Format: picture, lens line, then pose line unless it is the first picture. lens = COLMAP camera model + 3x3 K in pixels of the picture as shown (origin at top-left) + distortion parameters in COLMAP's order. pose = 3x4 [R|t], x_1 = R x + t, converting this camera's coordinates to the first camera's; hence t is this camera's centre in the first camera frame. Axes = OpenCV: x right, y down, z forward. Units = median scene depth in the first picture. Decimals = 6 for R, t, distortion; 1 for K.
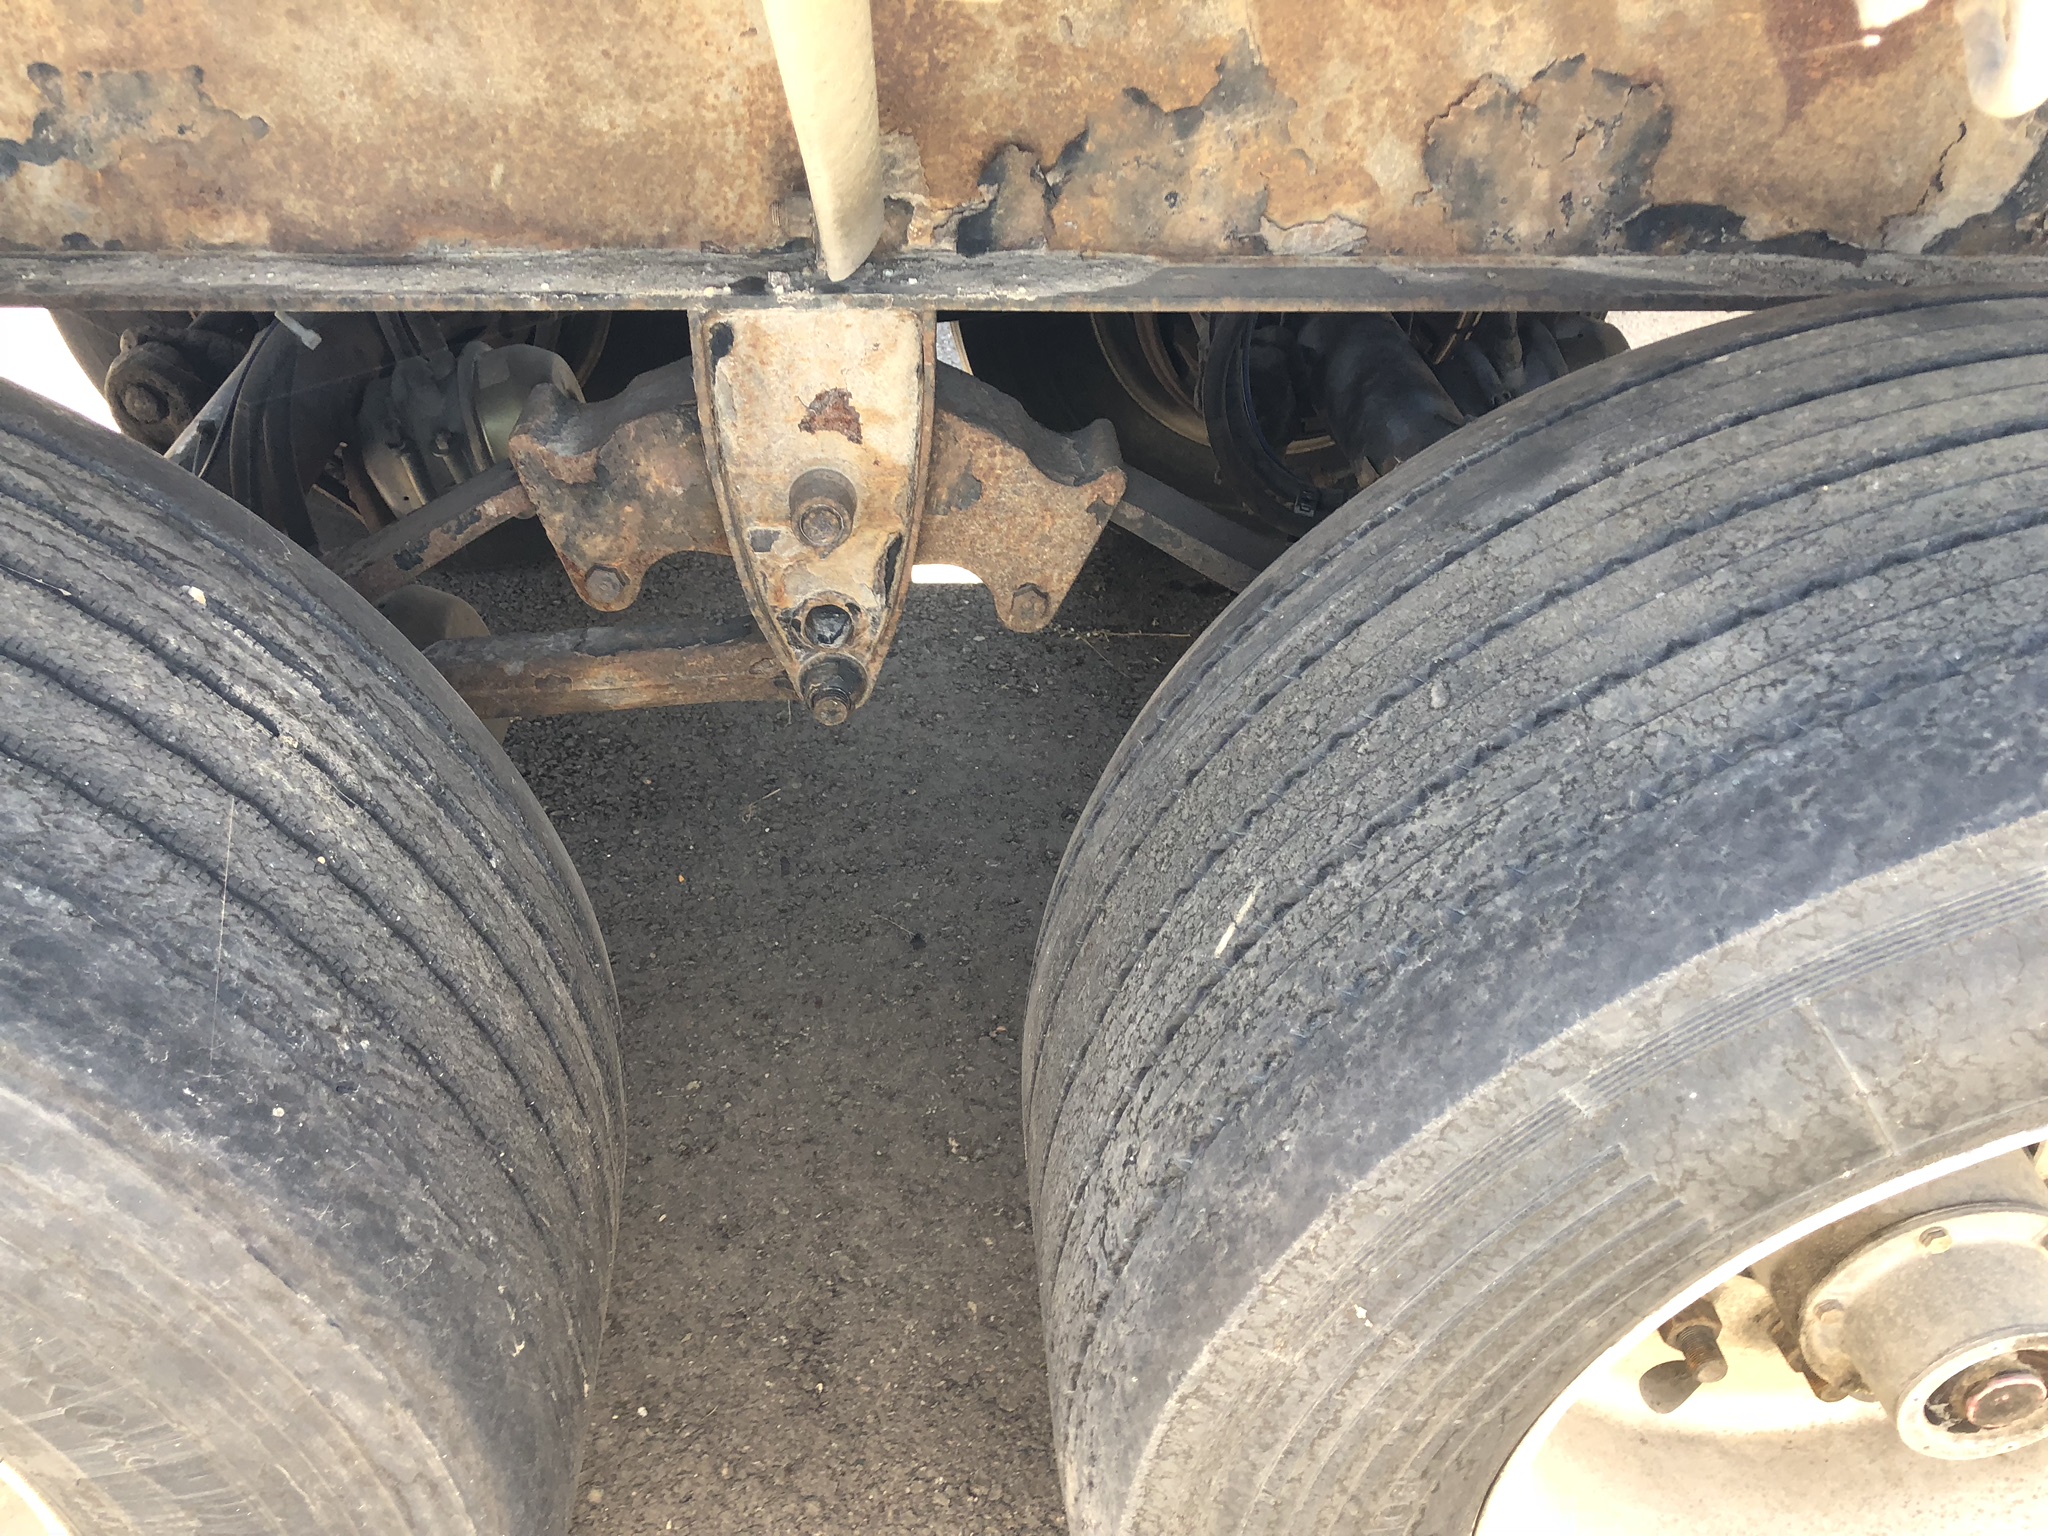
lens RADIAL K [[1659.8, 0, 1024.1], [0, 1659.8, 781.7], [0, 0, 1]] dist [0.026032, -0.017795]
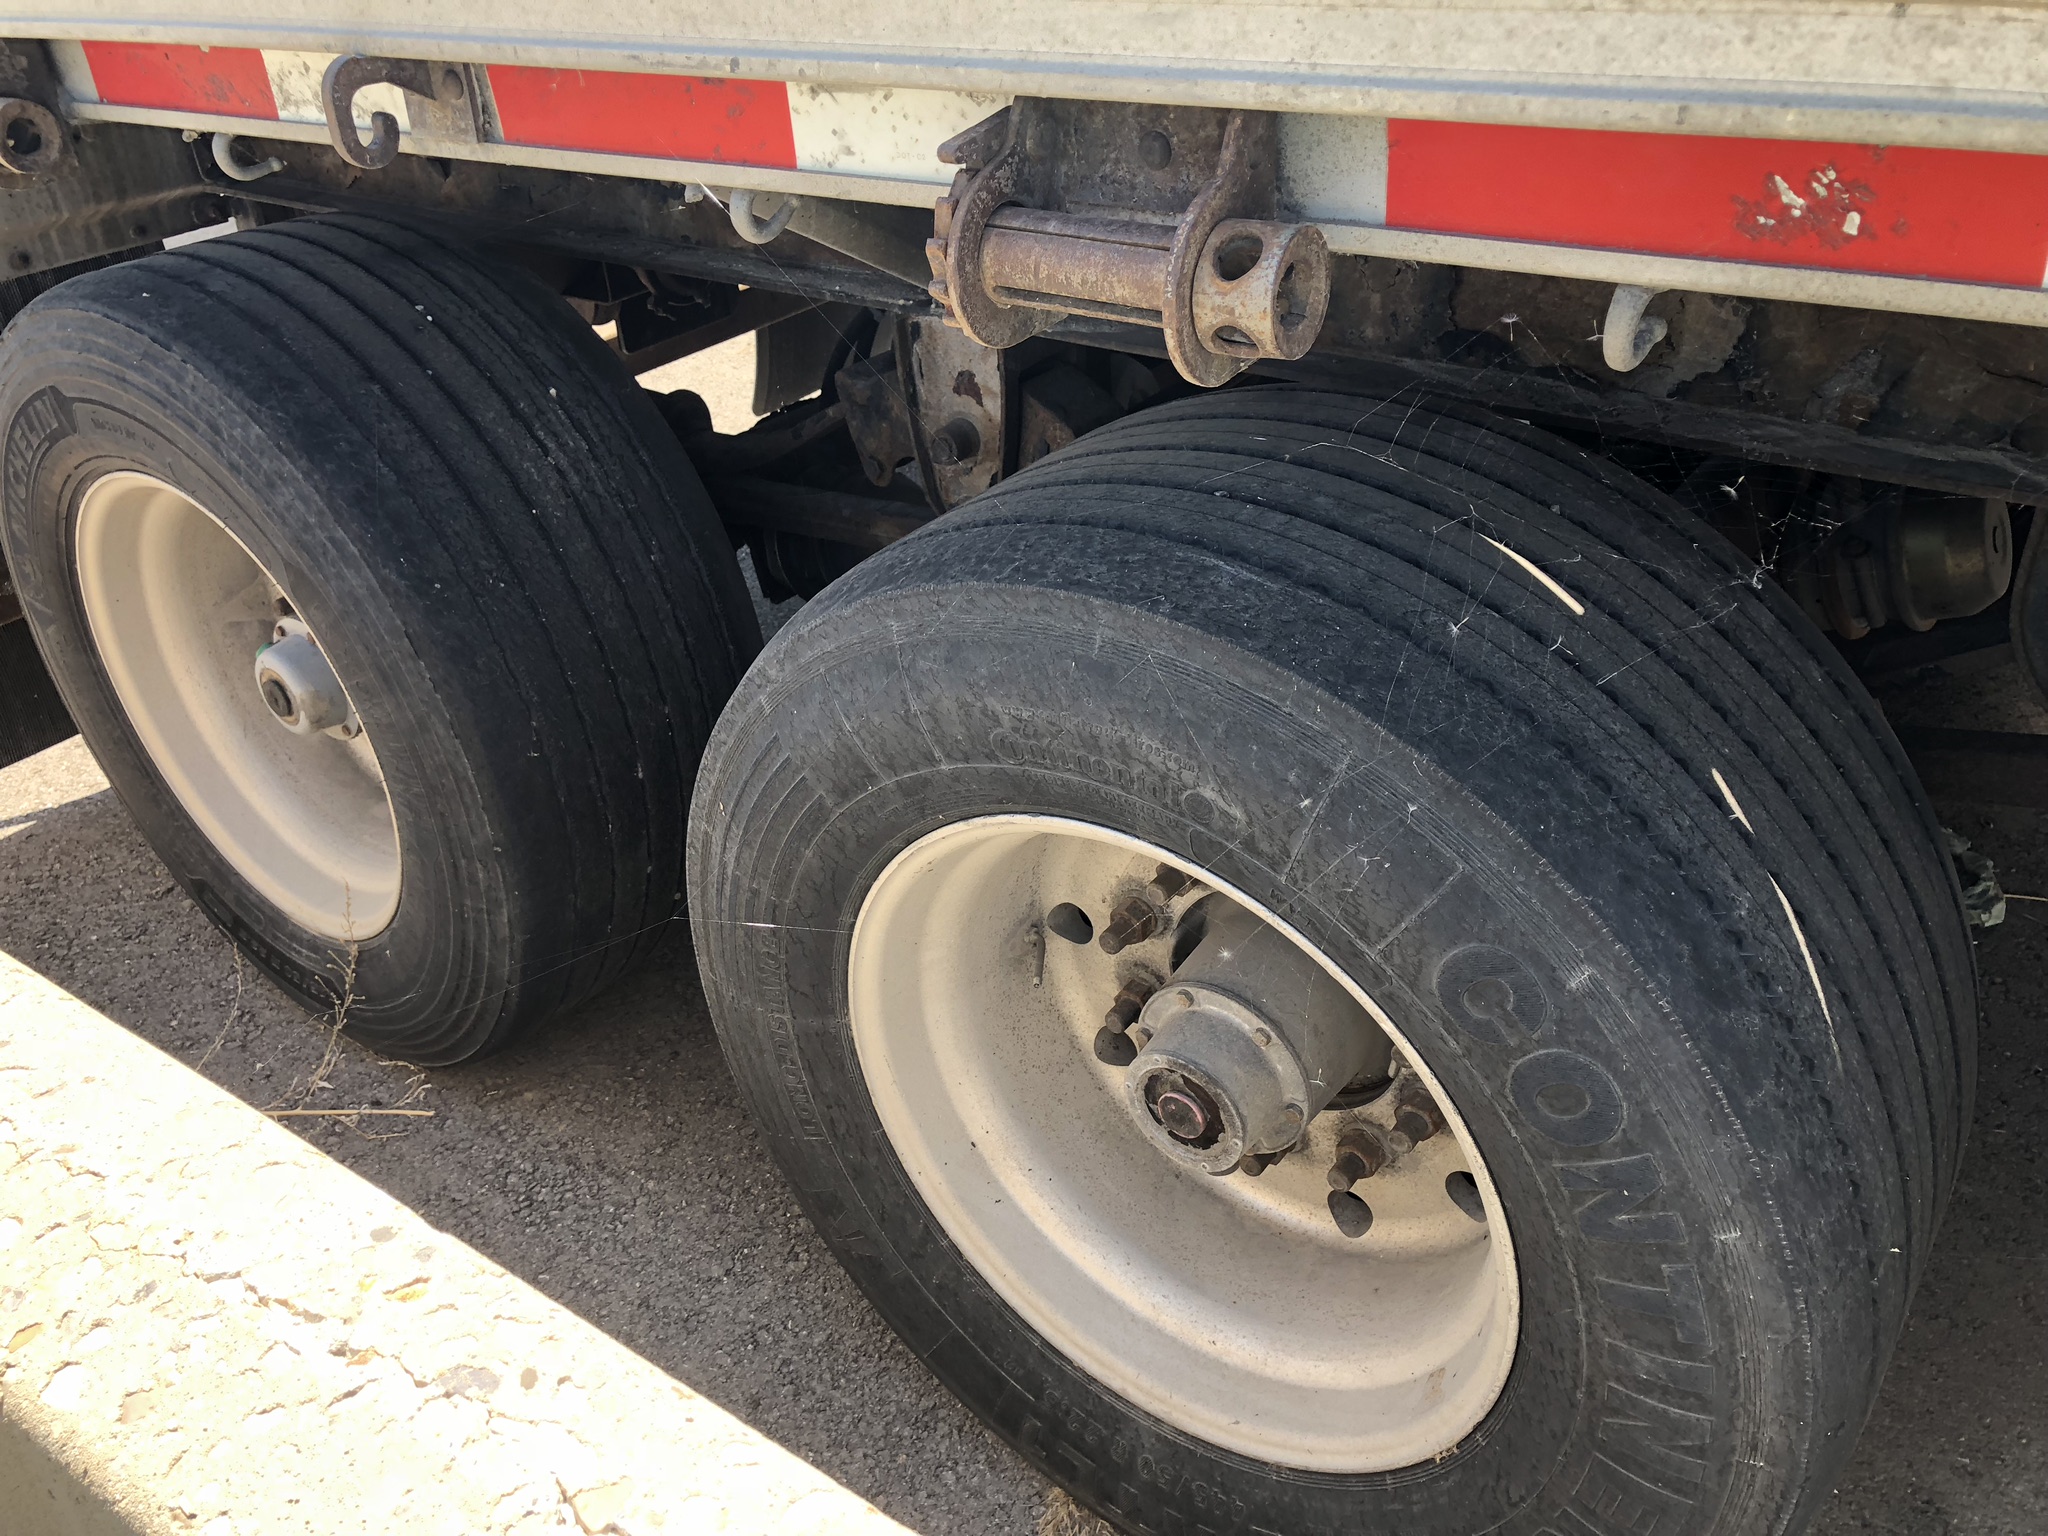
lens RADIAL K [[1659.8, 0, 1030.2], [0, 1659.8, 758.7], [0, 0, 1]] dist [0.026032, -0.017795]
pose [[0.764752, 0.281064, -0.579790, 1.011314], [-0.311281, 0.949029, 0.049474, 0.030803], [0.564144, 0.142642, 0.813262, -0.261555]]
